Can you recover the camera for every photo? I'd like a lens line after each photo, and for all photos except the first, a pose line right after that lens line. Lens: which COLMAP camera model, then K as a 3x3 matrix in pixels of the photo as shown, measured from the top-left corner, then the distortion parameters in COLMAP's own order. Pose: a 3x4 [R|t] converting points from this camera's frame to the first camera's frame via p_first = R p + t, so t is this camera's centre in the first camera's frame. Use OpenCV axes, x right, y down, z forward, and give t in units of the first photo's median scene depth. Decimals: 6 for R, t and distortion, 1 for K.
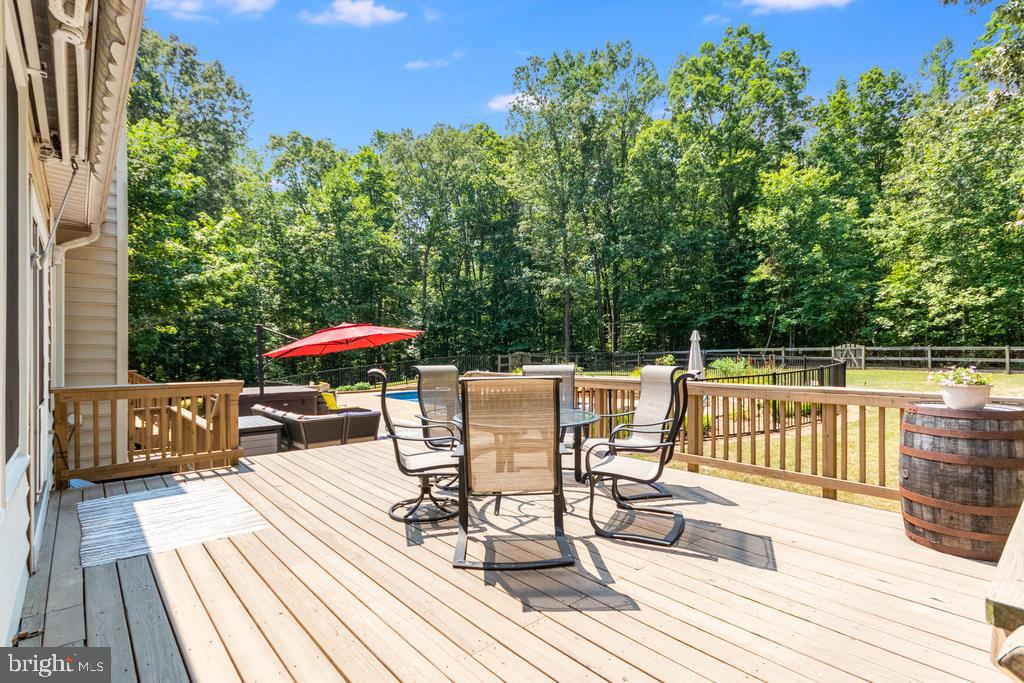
lens RADIAL K [[488.3, 0, 512.0], [0, 488.3, 341.5], [0, 0, 1]] dist [0.015399, 0.000073]
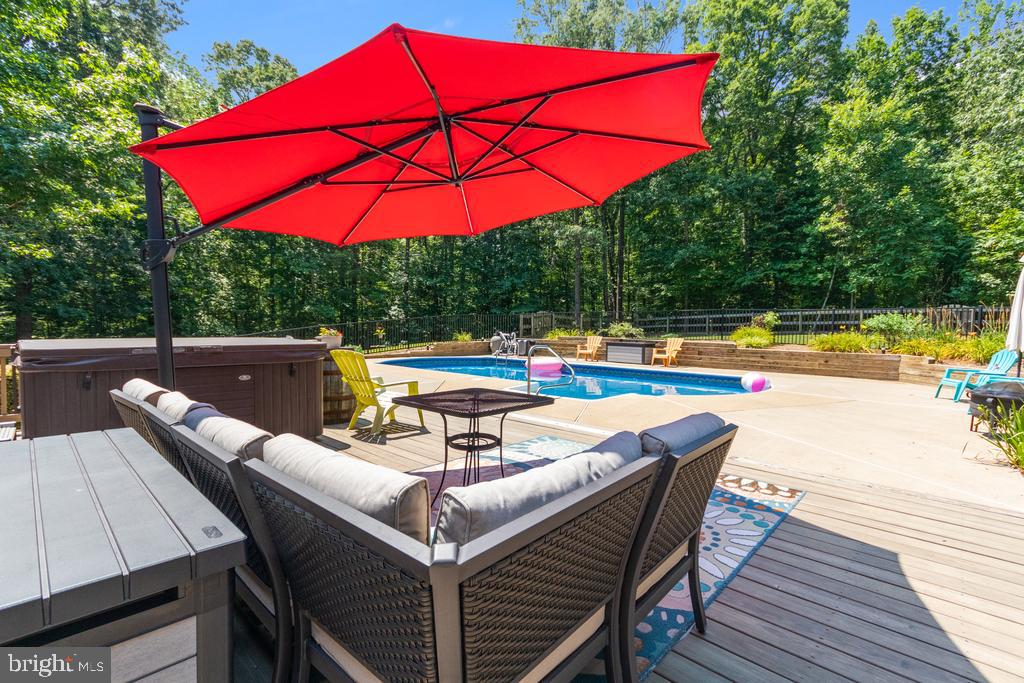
lens RADIAL K [[473.3, 0, 512.0], [0, 473.3, 341.5], [0, 0, 1]] dist [0.000708, 0.000100]
pose [[0.995718, 0.009320, 0.091977, -0.104892], [-0.014432, 0.998378, 0.055077, 0.028024], [-0.091315, -0.056169, 0.994237, 0.223468]]
